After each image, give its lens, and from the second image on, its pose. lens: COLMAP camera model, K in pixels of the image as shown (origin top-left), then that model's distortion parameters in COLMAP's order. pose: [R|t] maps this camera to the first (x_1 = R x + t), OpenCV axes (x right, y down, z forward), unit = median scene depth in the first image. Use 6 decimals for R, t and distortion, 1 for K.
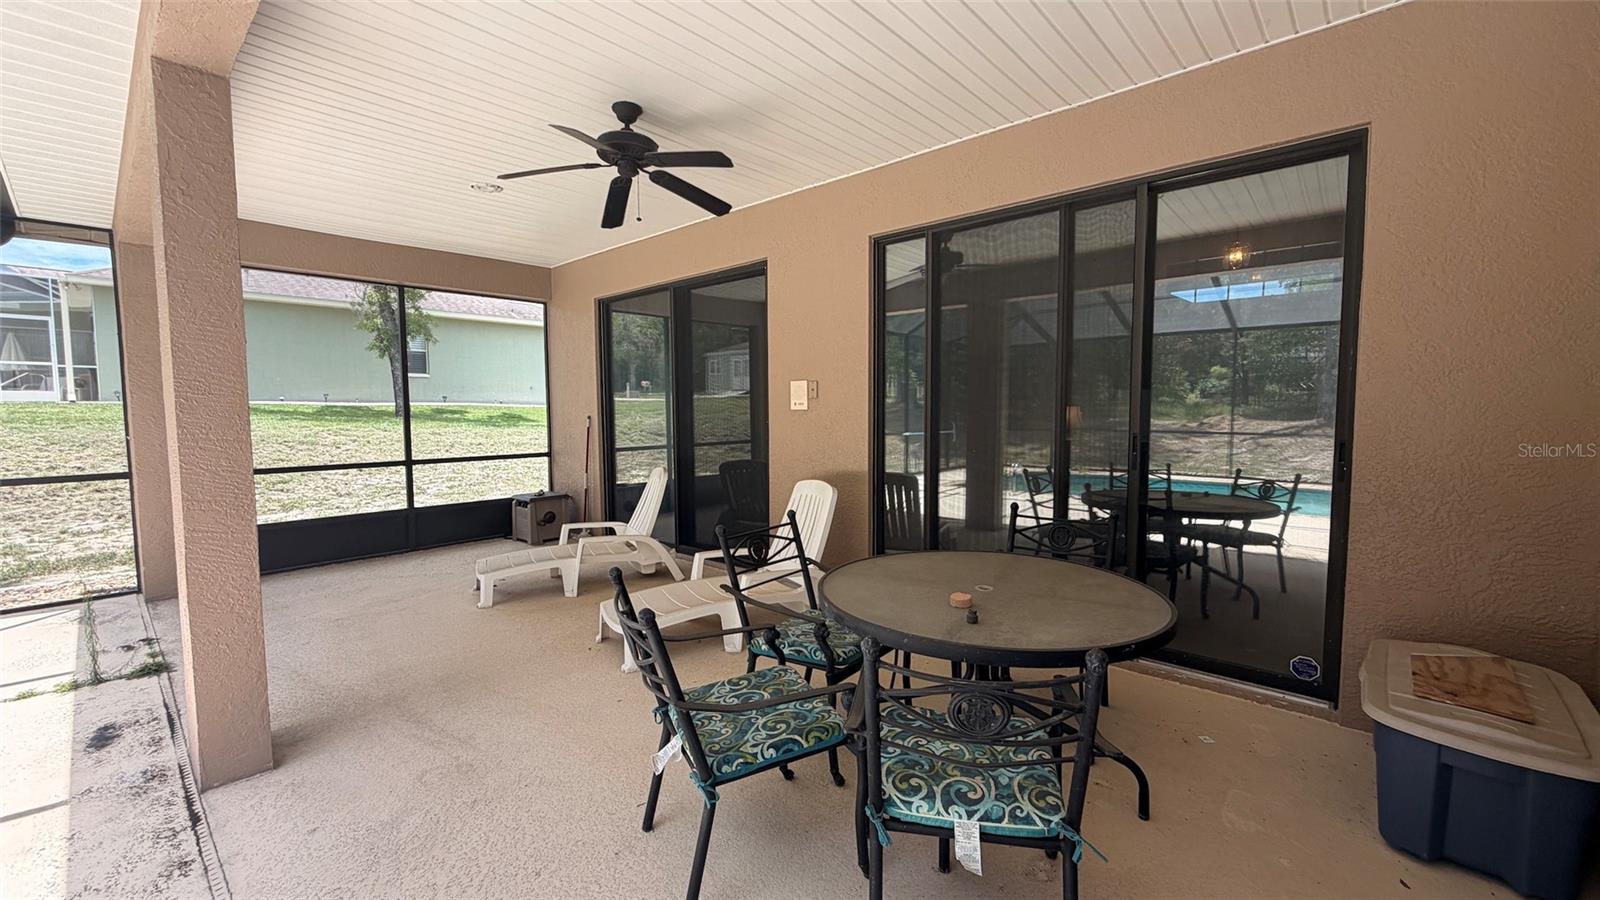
lens RADIAL K [[638.6, 0, 795.7], [0, 638.6, 451.2], [0, 0, 1]] dist [0.000419, 0.000959]
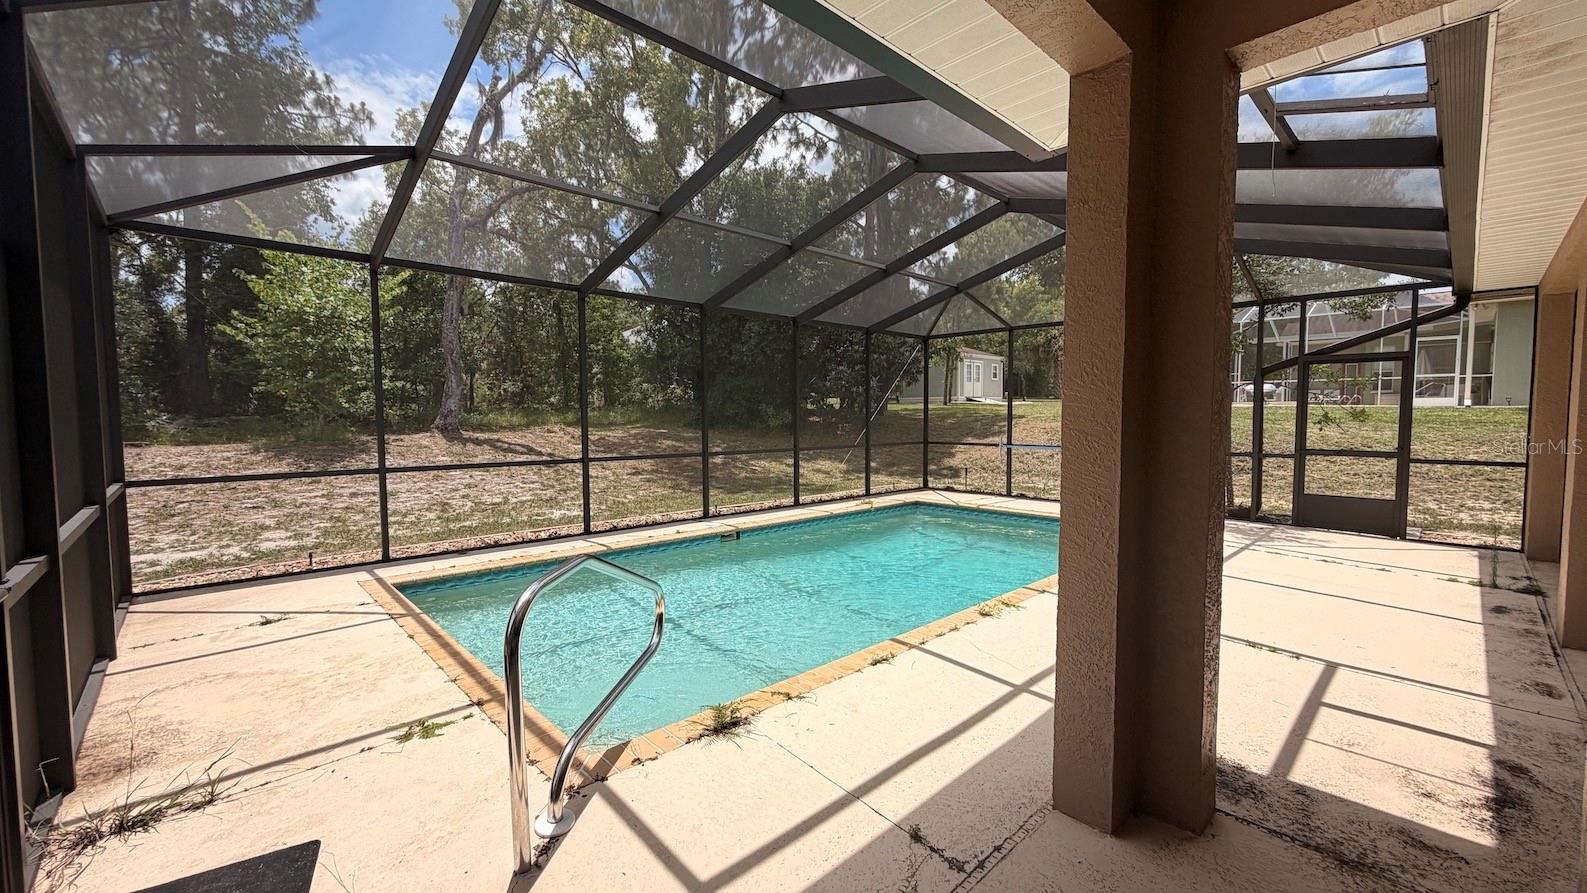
lens RADIAL K [[633.4, 0, 794.2], [0, 633.4, 446.5], [0, 0, 1]] dist [0.000419, 0.000959]
pose [[-0.078299, 0.058869, -0.995190, 0.399721], [-0.068543, 0.995575, 0.064285, 0.017991], [0.994571, 0.073247, -0.073917, -0.429309]]
